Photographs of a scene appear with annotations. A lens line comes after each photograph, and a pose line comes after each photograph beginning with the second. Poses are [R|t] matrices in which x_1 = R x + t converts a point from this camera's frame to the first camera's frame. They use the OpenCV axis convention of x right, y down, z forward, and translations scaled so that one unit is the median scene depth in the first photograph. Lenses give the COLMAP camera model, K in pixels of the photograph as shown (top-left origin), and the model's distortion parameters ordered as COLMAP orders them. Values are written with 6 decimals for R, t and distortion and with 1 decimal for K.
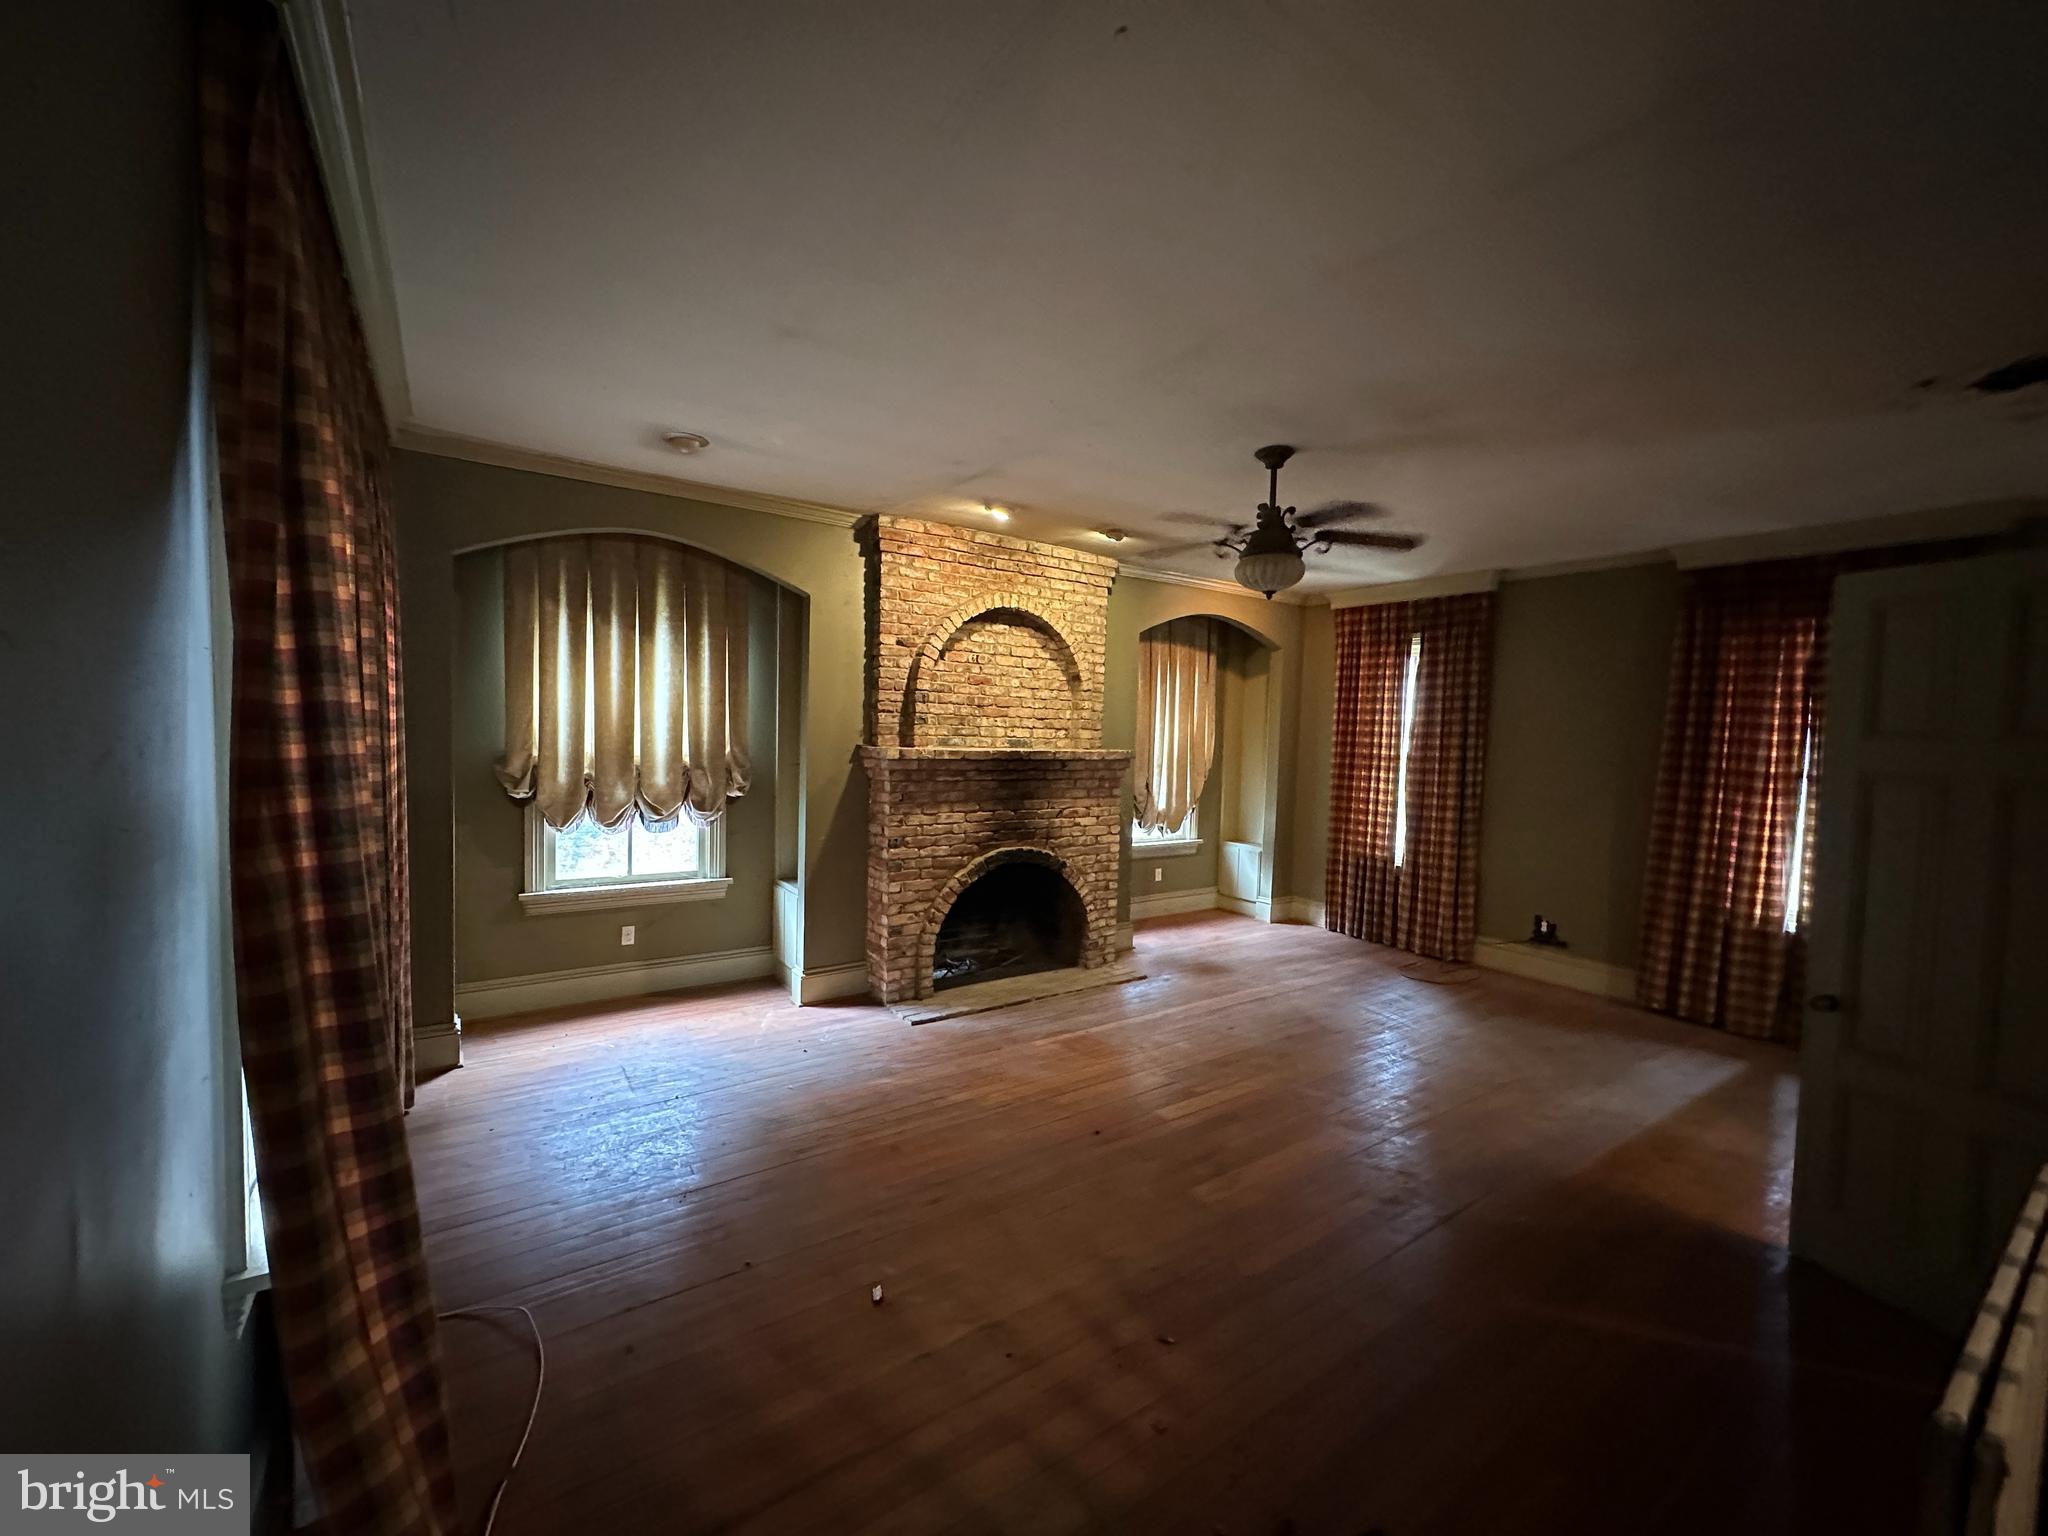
lens RADIAL K [[819.5, 0, 1022.1], [0, 819.5, 772.9], [0, 0, 1]] dist [0.000627, 0.000043]
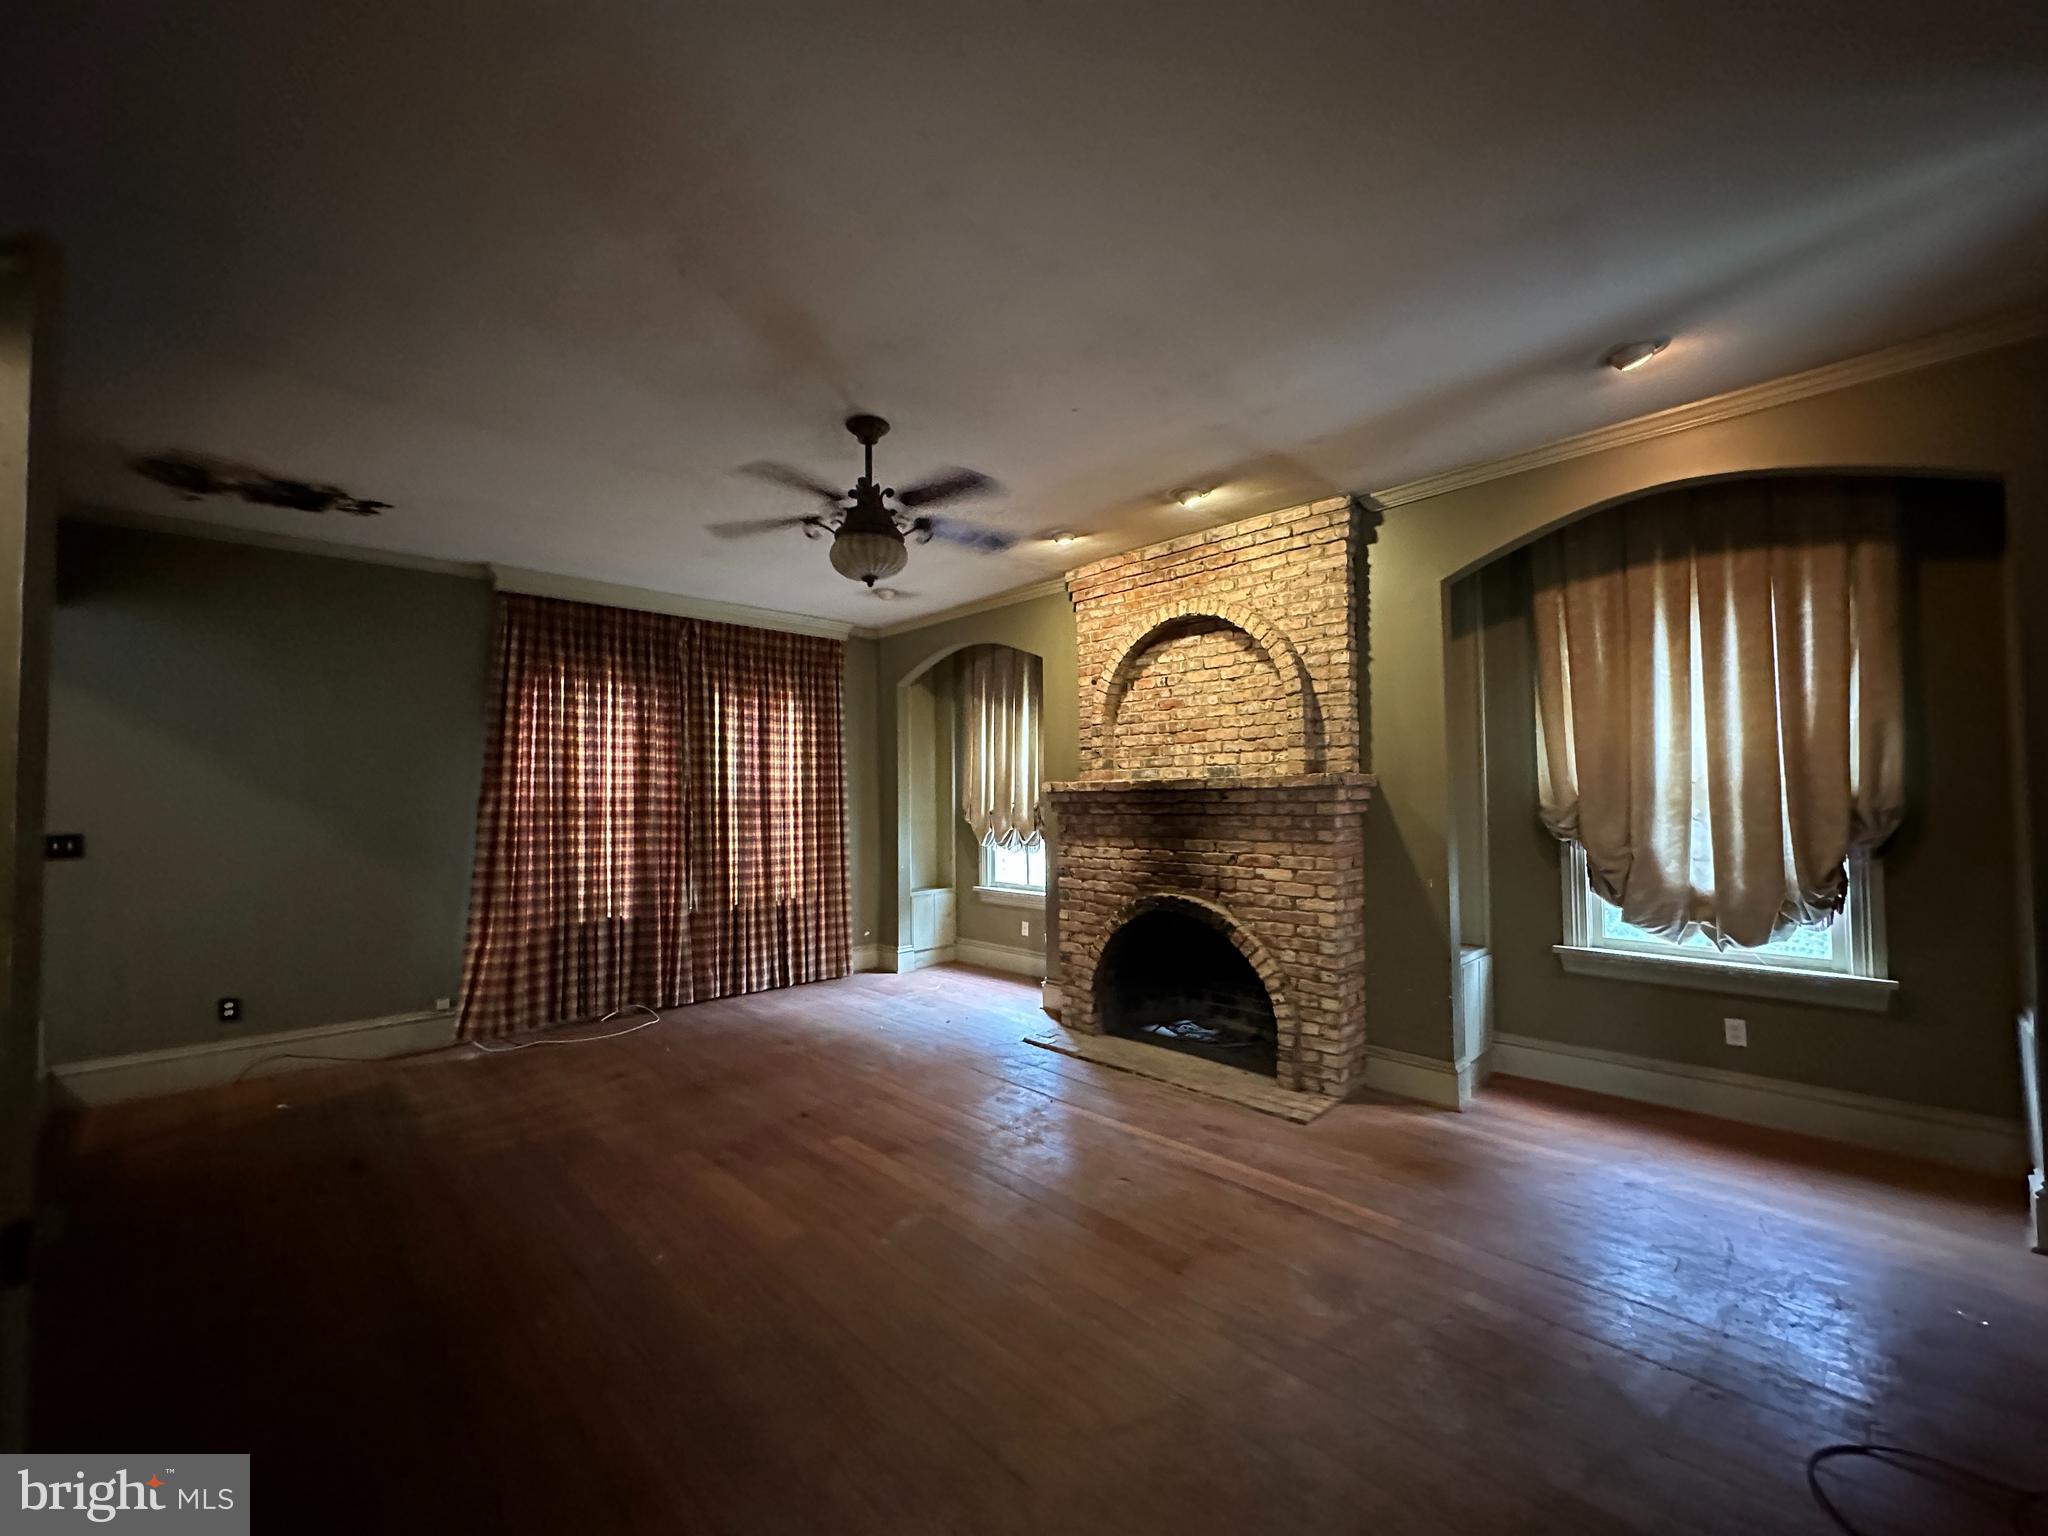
lens RADIAL K [[819.5, 0, 1022.1], [0, 819.5, 772.9], [0, 0, 1]] dist [0.000627, 0.000043]
pose [[0.157609, -0.059405, -0.985713, 0.800180], [-0.034839, 0.997233, -0.065670, 0.026533], [0.986887, 0.044691, 0.155104, 0.701113]]
